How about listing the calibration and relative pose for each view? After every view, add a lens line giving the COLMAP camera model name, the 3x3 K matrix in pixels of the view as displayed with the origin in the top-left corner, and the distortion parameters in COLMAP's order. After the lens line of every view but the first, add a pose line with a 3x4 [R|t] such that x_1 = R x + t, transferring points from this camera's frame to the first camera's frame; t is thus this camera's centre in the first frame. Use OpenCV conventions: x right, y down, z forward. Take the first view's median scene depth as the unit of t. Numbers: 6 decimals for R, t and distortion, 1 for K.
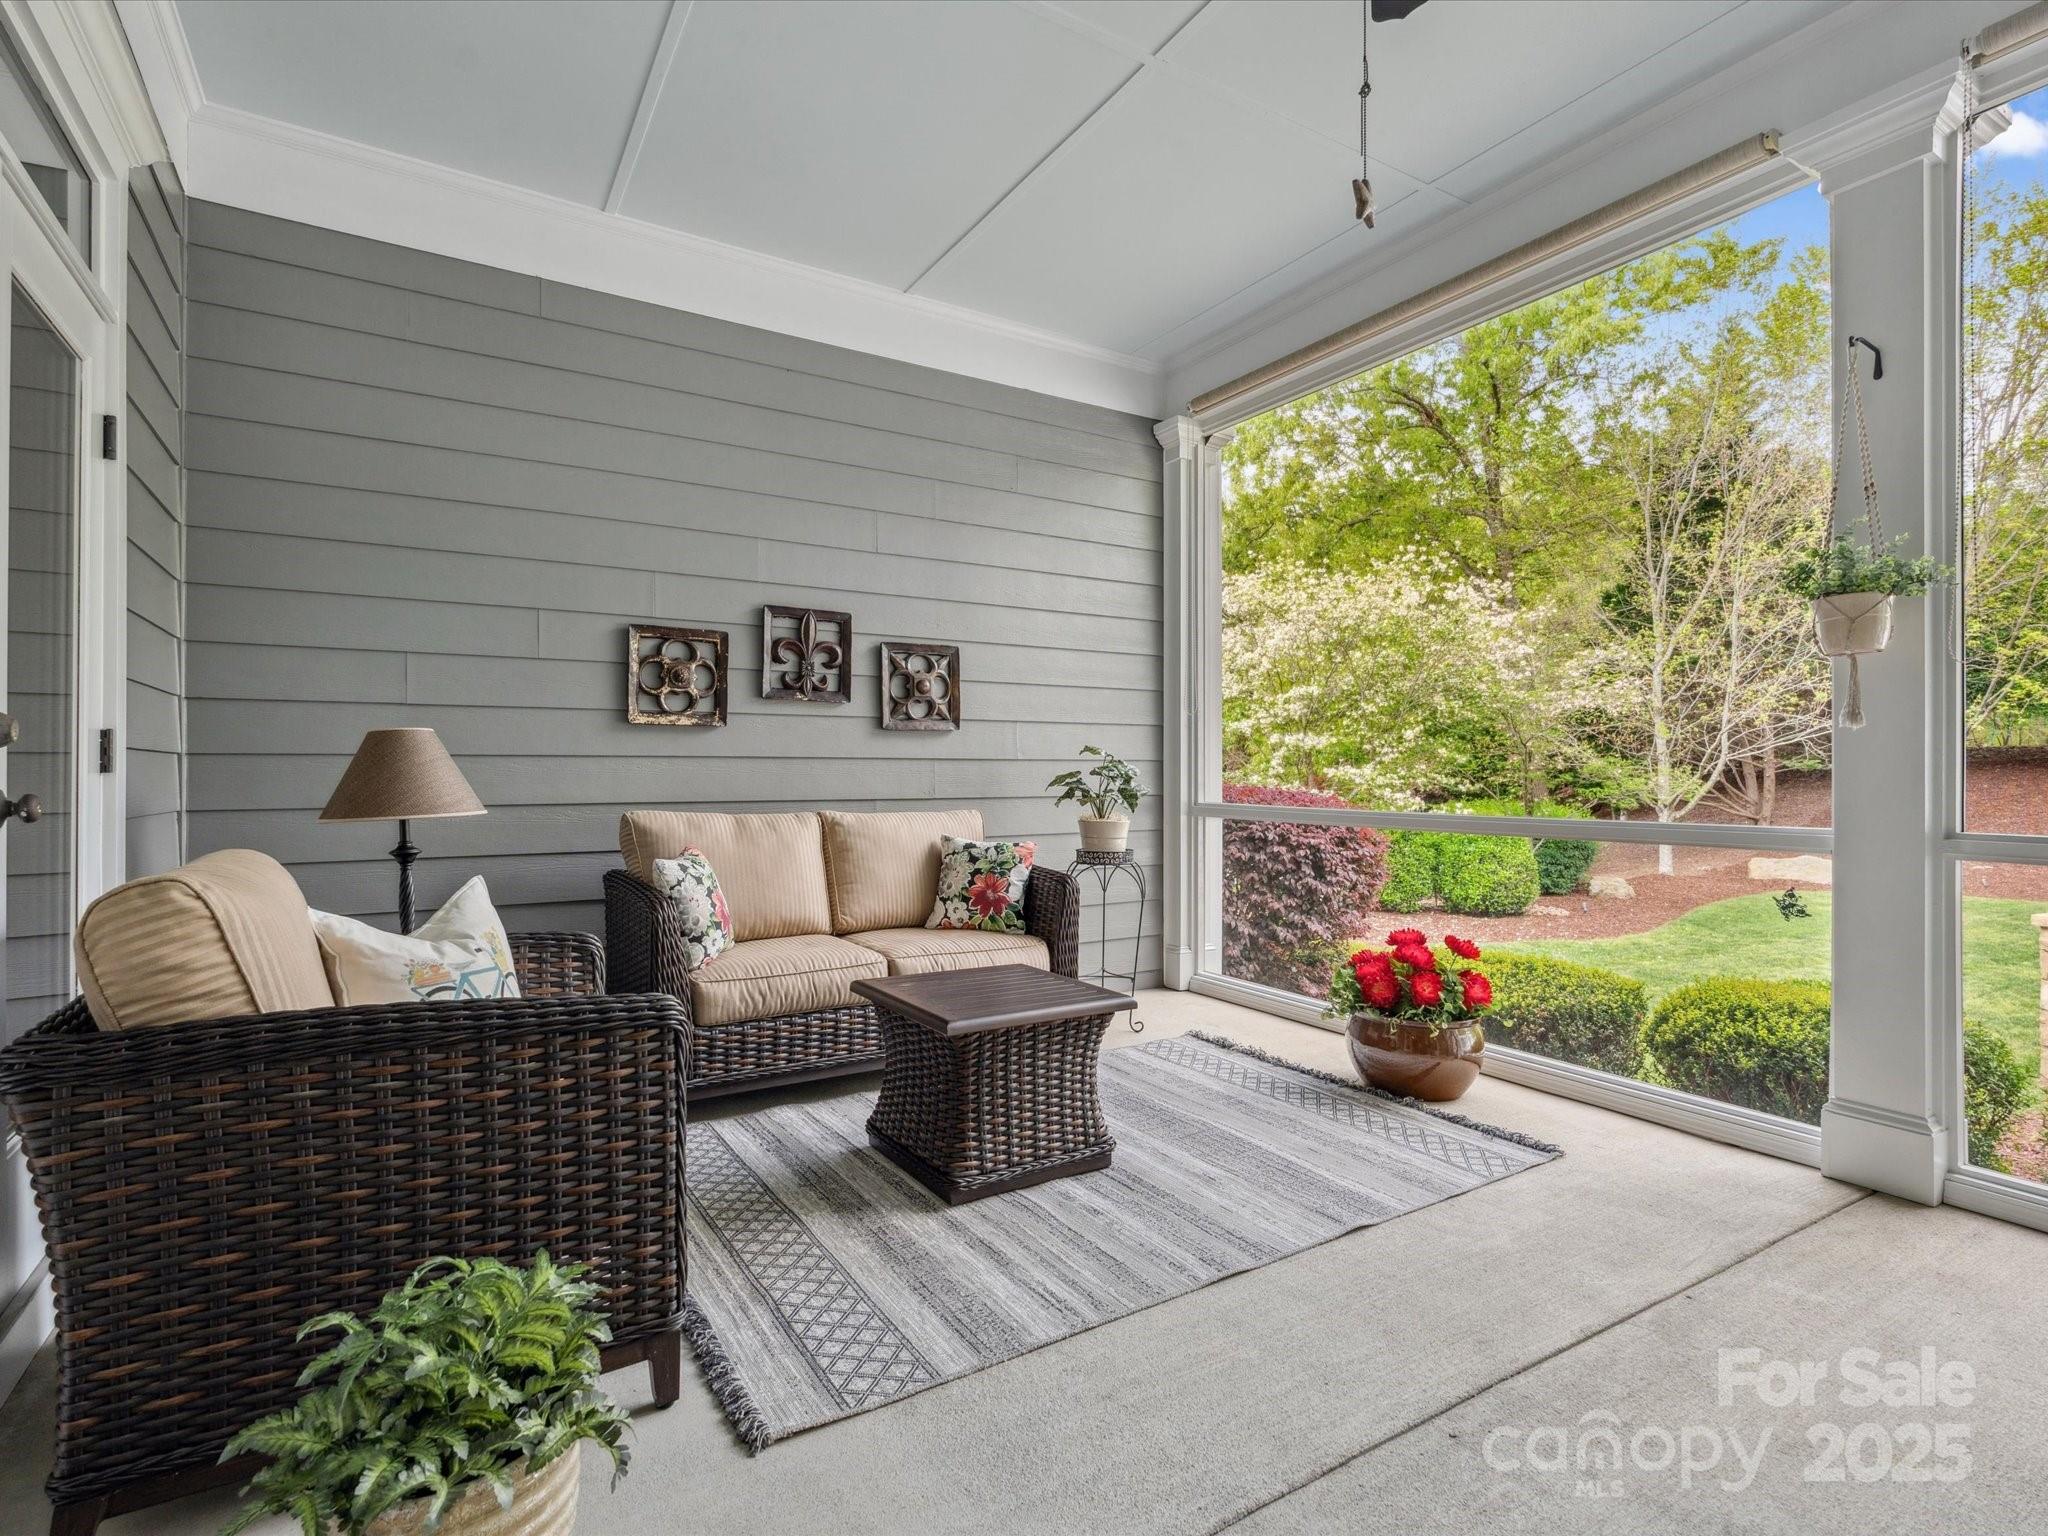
lens RADIAL K [[1016.3, 0, 1019.9], [0, 1016.3, 764.3], [0, 0, 1]] dist [-0.003981, 0.000443]
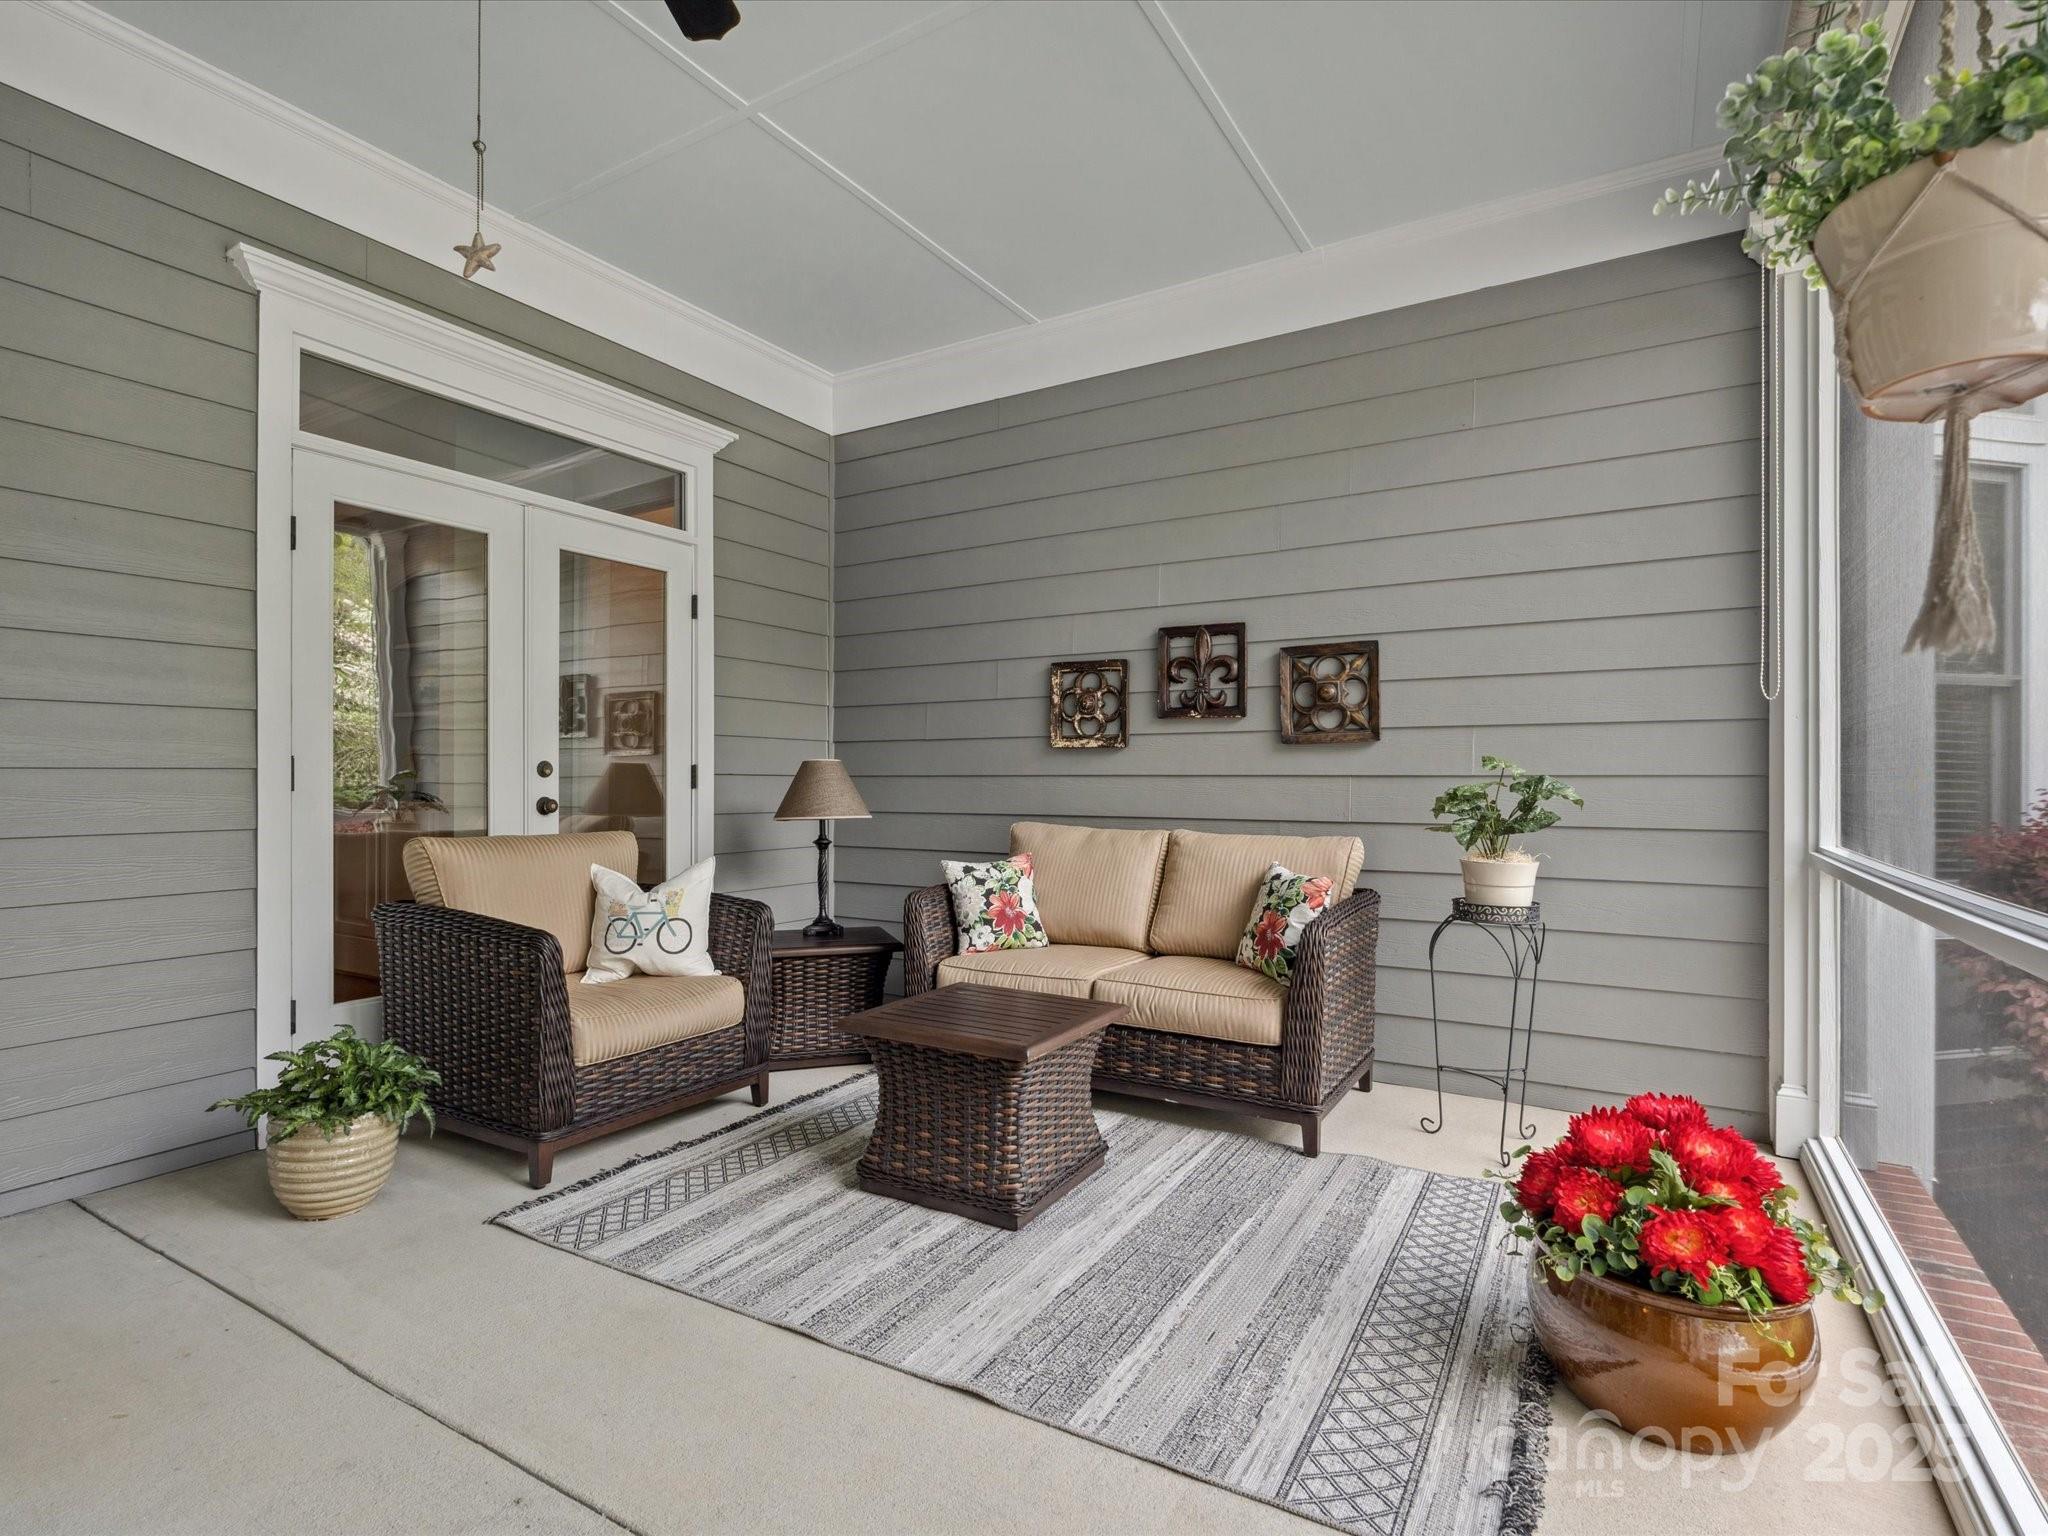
lens RADIAL K [[1016.3, 0, 1021.4], [0, 1016.3, 779.0], [0, 0, 1]] dist [-0.003981, 0.000443]
pose [[0.467263, -0.001653, -0.884117, 0.608541], [0.002079, 0.999998, -0.000771, -0.003072], [0.884116, -0.001478, 0.467265, 0.400500]]
